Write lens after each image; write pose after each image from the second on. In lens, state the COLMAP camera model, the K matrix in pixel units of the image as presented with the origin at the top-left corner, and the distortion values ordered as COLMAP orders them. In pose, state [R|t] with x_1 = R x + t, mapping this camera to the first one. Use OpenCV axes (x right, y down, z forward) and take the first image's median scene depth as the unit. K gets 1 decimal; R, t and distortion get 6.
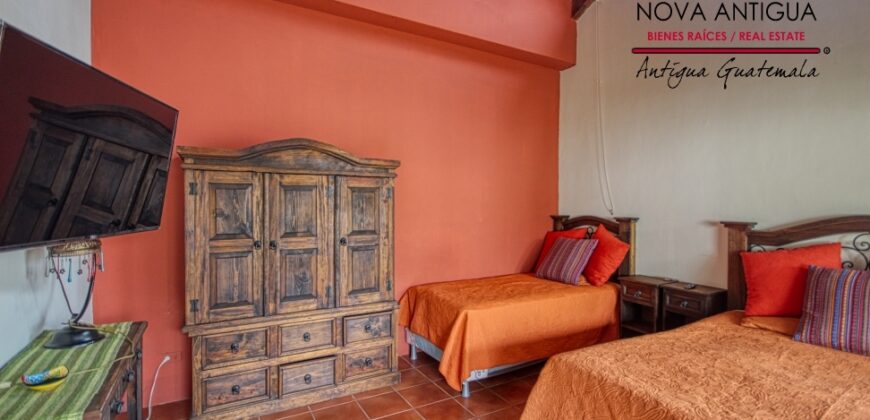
lens RADIAL K [[398.4, 0, 441.3], [0, 398.4, 213.1], [0, 0, 1]] dist [-0.011060, -0.002756]
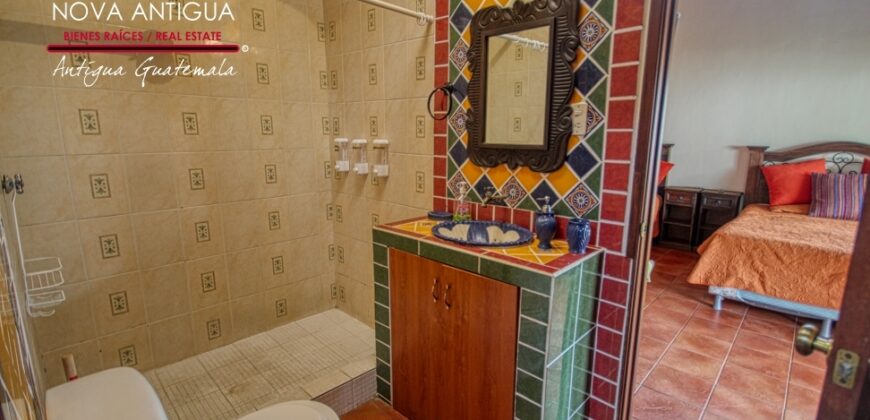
lens RADIAL K [[398.4, 0, 436.9], [0, 398.4, 205.9], [0, 0, 1]] dist [-0.011060, -0.002756]
pose [[0.960771, -0.053020, 0.272227, -0.991133], [0.008642, 0.986803, 0.161694, -0.008428], [-0.277208, -0.152998, 0.948550, -0.139763]]
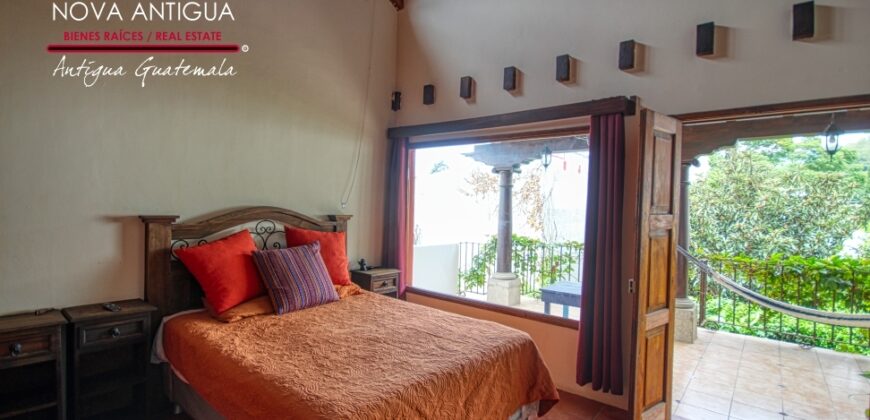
lens RADIAL K [[398.4, 0, 443.9], [0, 398.4, 212.5], [0, 0, 1]] dist [-0.011060, -0.002756]
pose [[-0.357169, -0.029689, 0.933568, -0.324352], [0.000504, 0.999488, 0.031978, -0.013984], [-0.934040, 0.011892, -0.356971, 0.860228]]
